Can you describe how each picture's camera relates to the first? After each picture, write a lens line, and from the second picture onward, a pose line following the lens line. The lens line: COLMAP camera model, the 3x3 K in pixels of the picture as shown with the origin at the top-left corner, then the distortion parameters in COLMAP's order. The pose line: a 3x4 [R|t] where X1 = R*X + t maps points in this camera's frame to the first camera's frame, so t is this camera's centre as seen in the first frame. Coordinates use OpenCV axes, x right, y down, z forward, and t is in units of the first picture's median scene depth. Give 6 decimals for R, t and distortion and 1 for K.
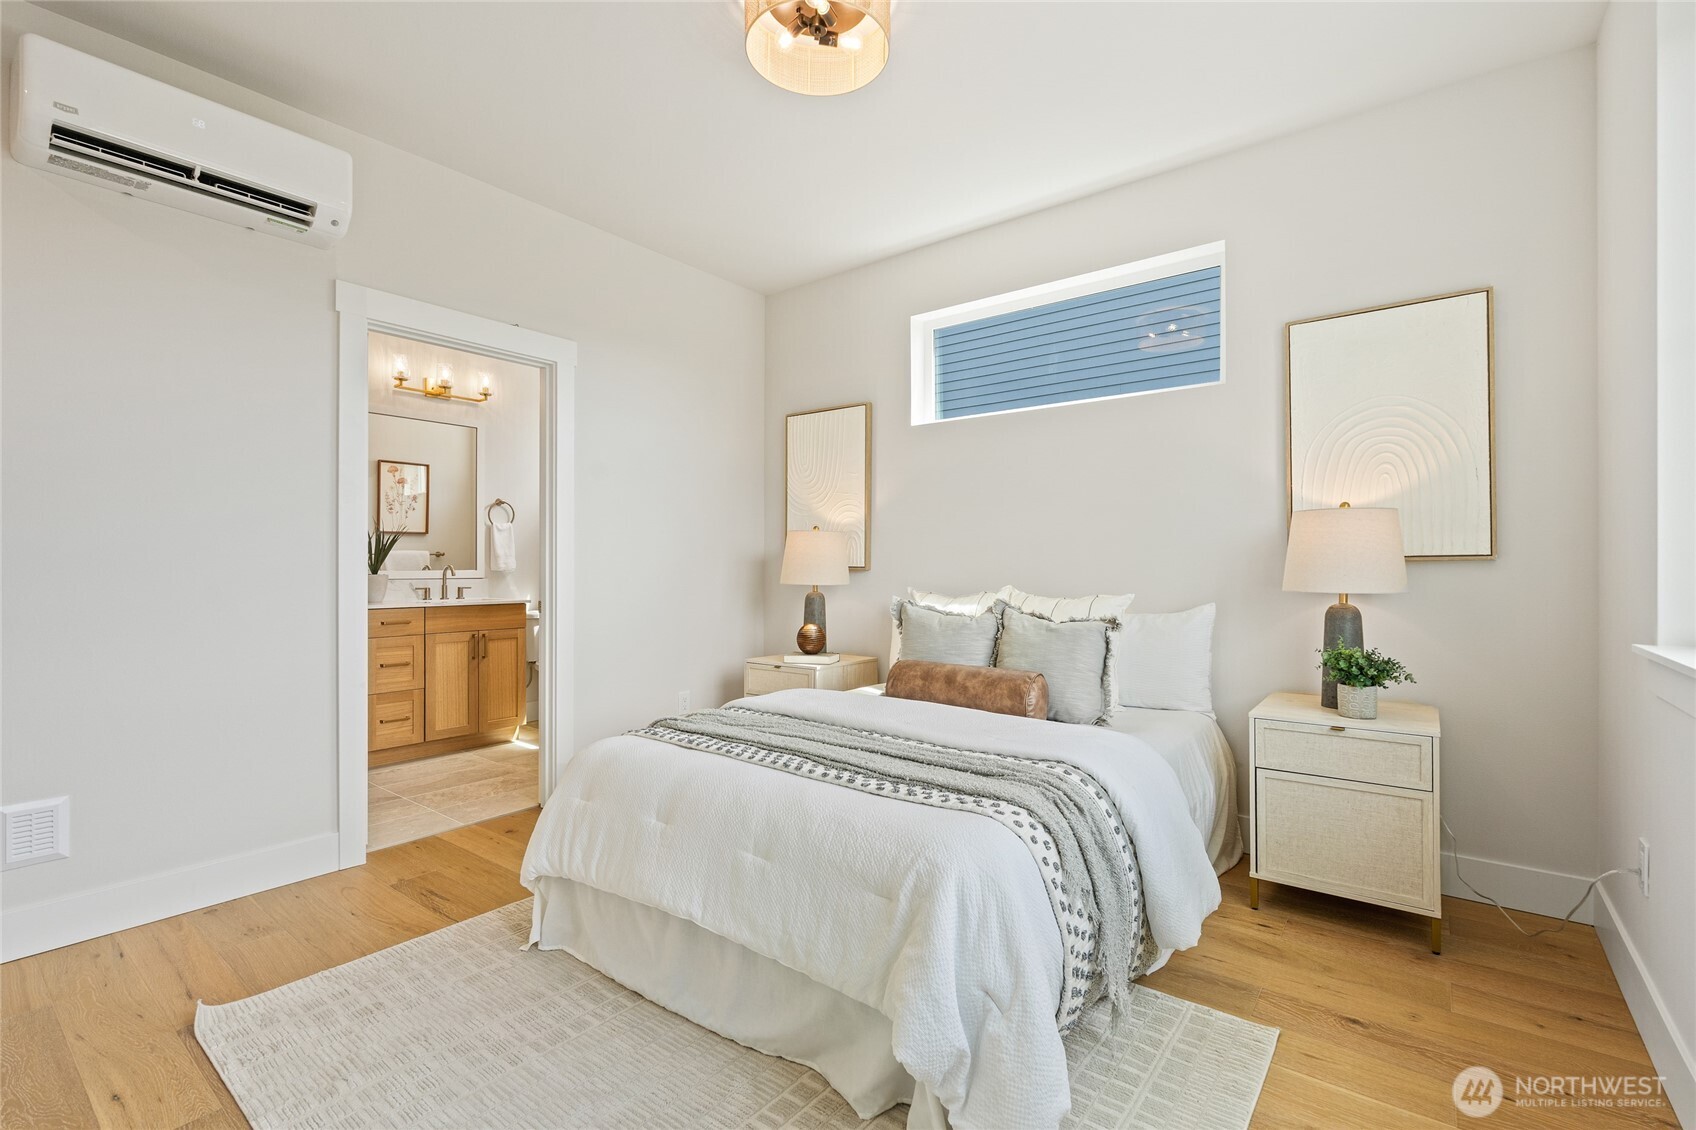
lens RADIAL K [[761.4, 0, 853.5], [0, 761.4, 557.9], [0, 0, 1]] dist [-0.005399, 0.000328]
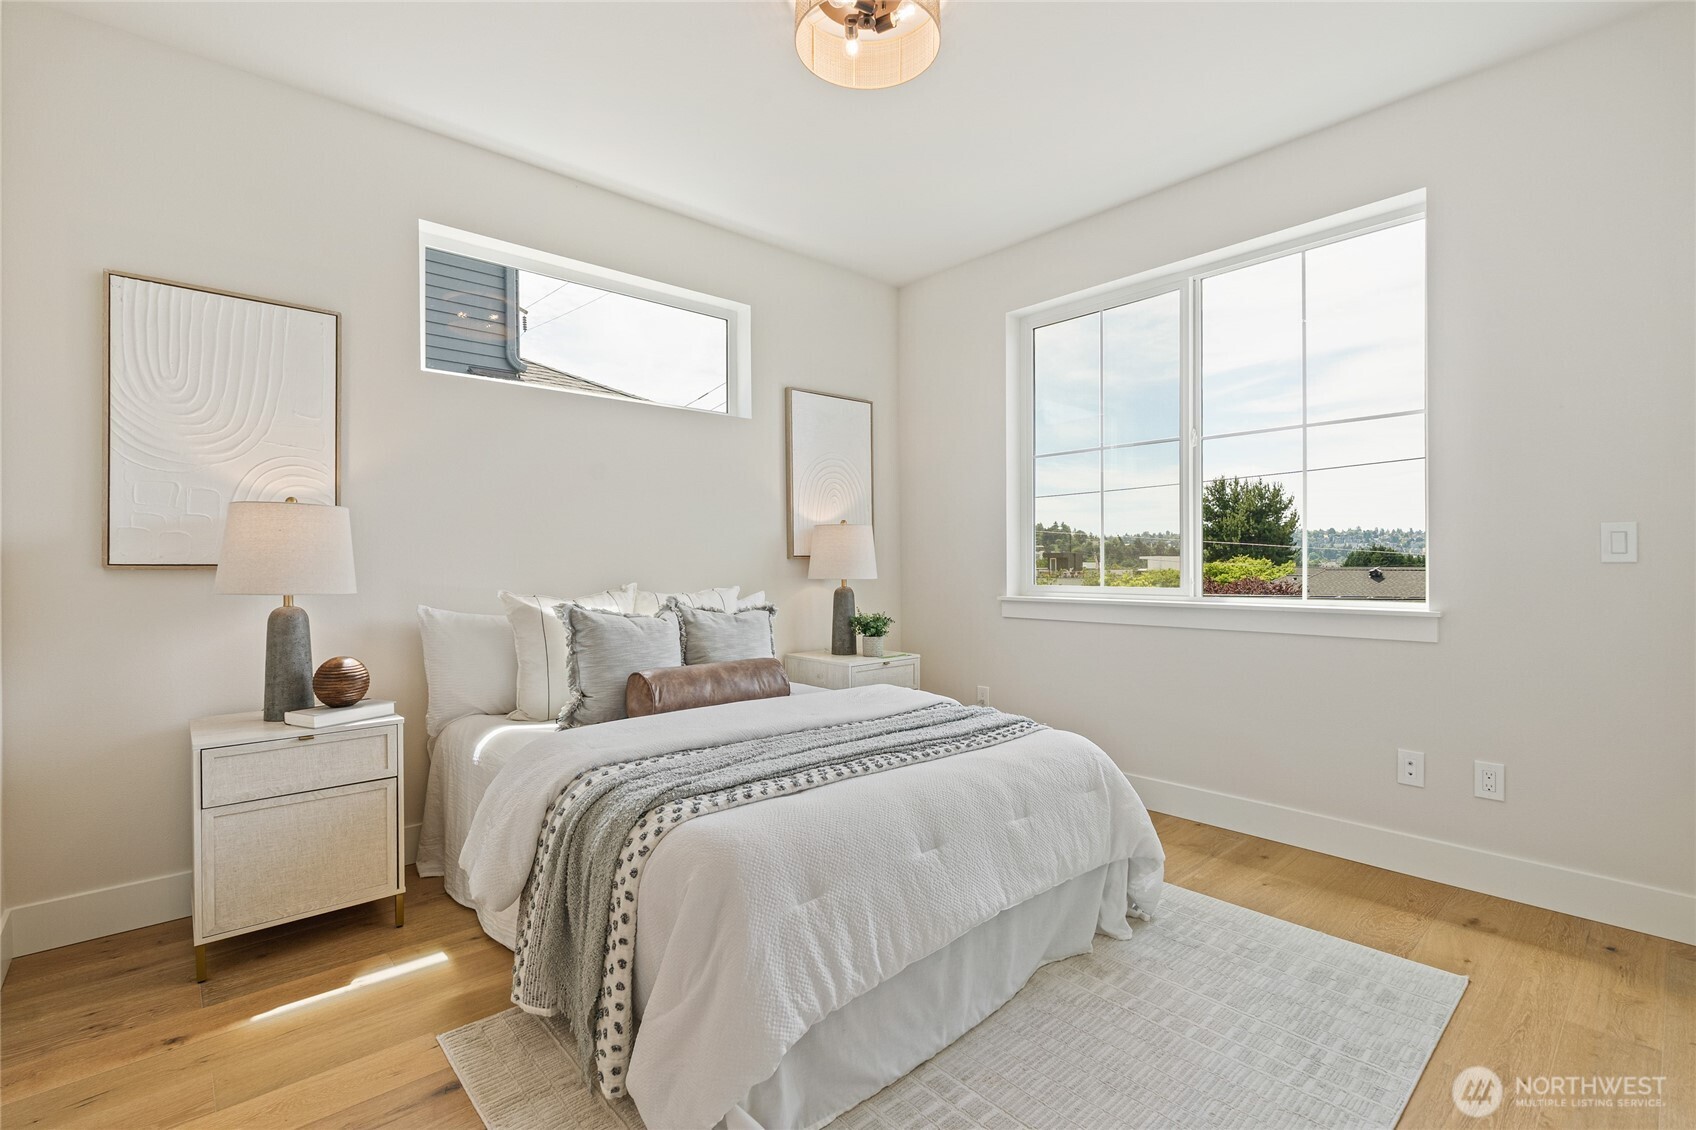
lens RADIAL K [[761.4, 0, 858.7], [0, 761.4, 570.4], [0, 0, 1]] dist [-0.005399, 0.000328]
pose [[0.172765, -0.009182, 0.984920, -0.848747], [-0.002185, 0.999951, 0.009706, 0.012566], [-0.984961, -0.003828, 0.172736, 0.700111]]
